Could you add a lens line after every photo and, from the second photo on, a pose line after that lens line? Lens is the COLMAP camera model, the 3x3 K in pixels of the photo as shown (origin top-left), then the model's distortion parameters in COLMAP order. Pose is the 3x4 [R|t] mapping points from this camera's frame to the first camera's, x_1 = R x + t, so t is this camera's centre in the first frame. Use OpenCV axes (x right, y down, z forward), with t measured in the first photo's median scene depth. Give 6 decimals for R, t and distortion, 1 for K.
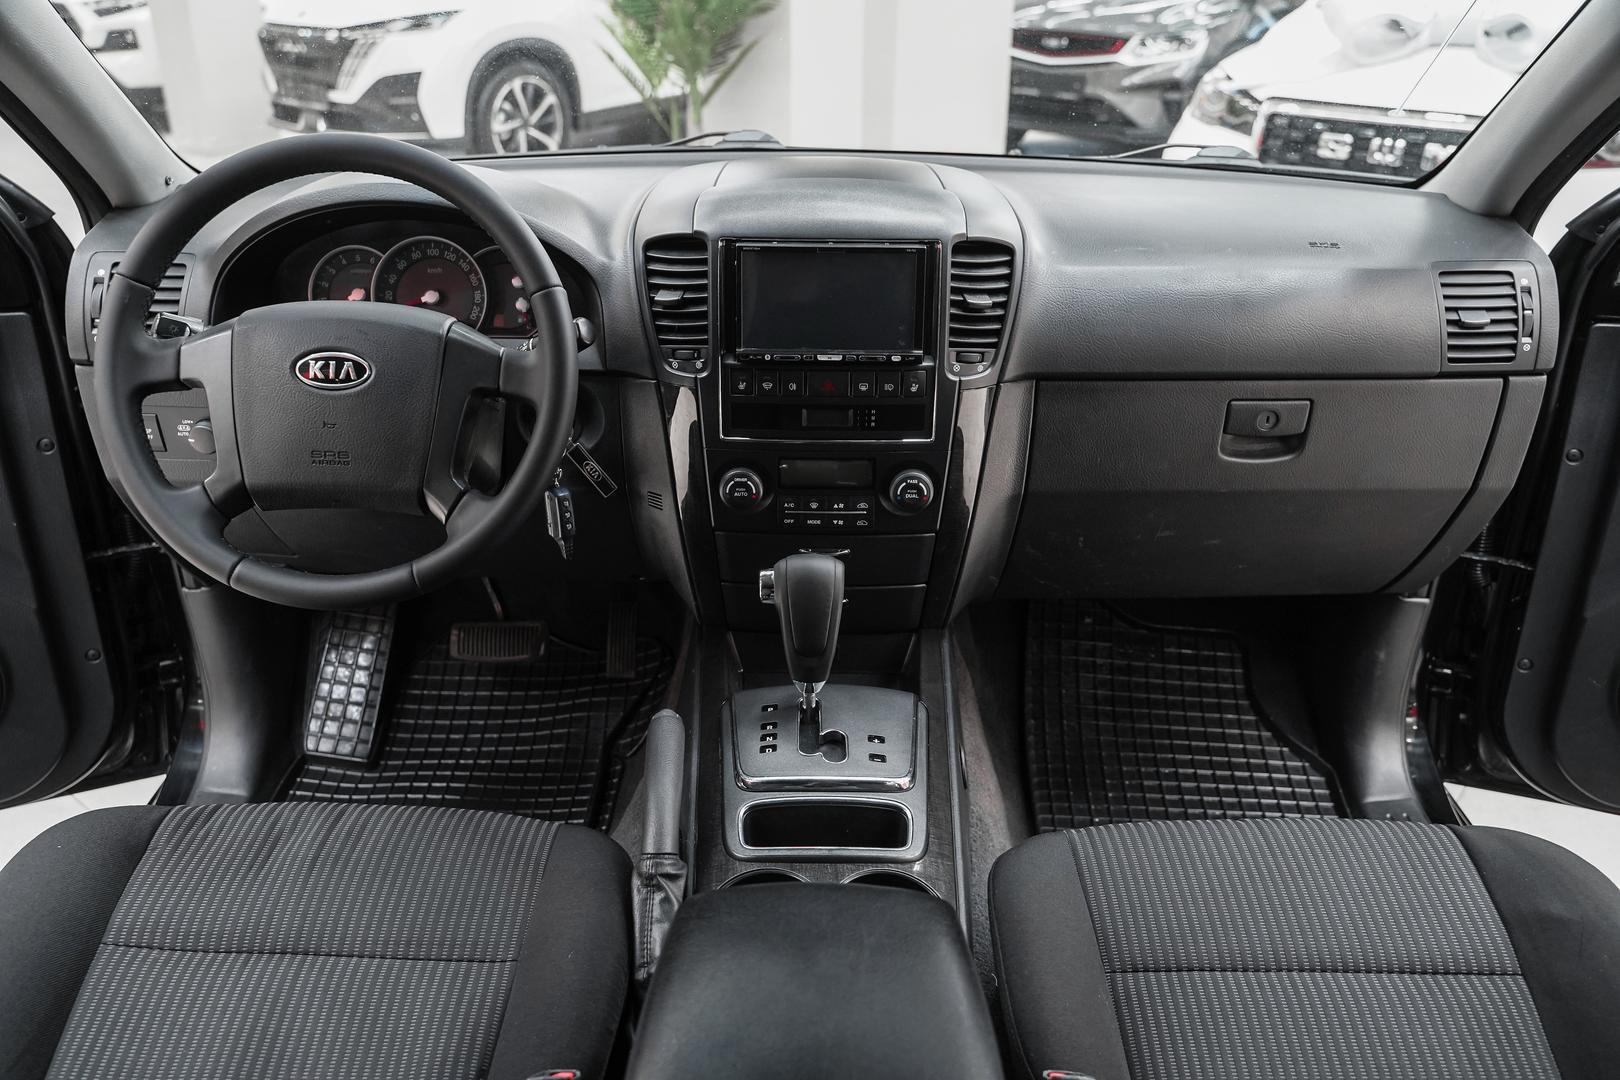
lens RADIAL K [[1340.0, 0, 784.5], [0, 1340.0, 536.3], [0, 0, 1]] dist [0.001813, -0.003750]
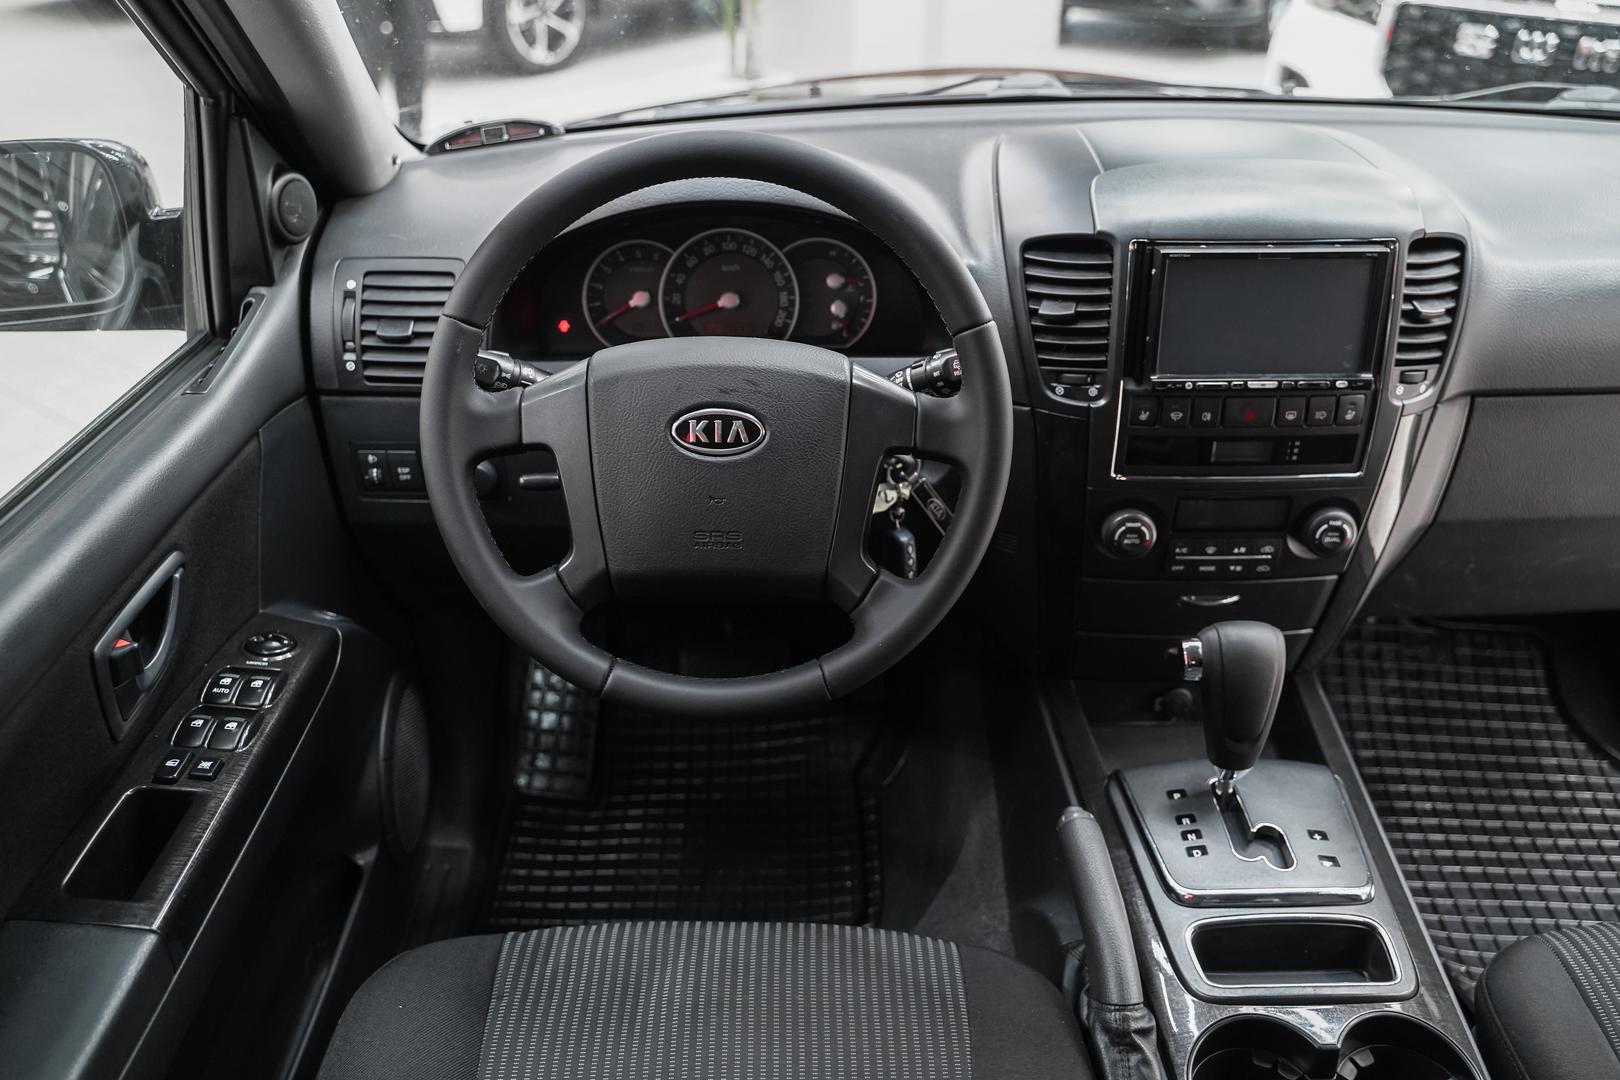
lens RADIAL K [[1357.6, 0, 772.1], [0, 1357.6, 540.6], [0, 0, 1]] dist [0.018038, -0.067778]
pose [[0.999715, -0.018921, 0.014562, -0.271166], [0.017579, 0.996025, 0.087324, -0.110351], [-0.016156, -0.087044, 0.996073, 0.149824]]
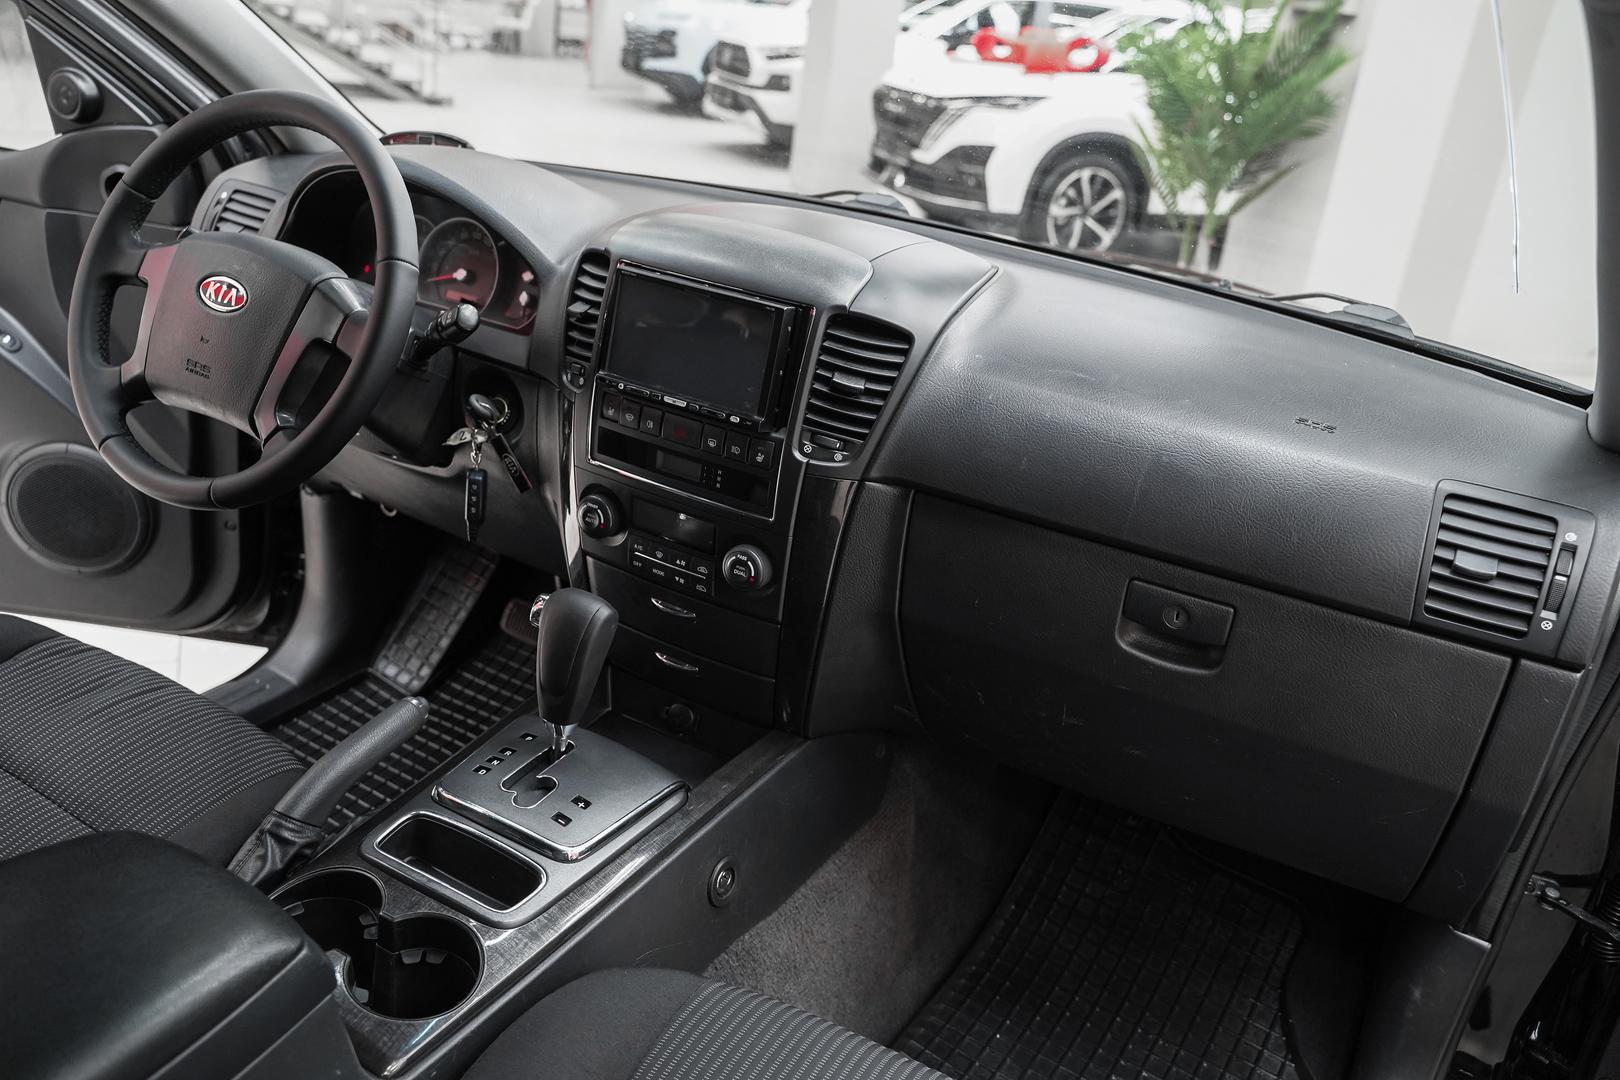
lens RADIAL K [[1340.0, 0, 784.5], [0, 1340.0, 536.3], [0, 0, 1]] dist [0.001813, -0.003750]
pose [[0.861916, 0.275223, -0.425855, 0.503703], [-0.302936, 0.953007, 0.002782, -0.065574], [0.406609, 0.126609, 0.904787, 0.180486]]
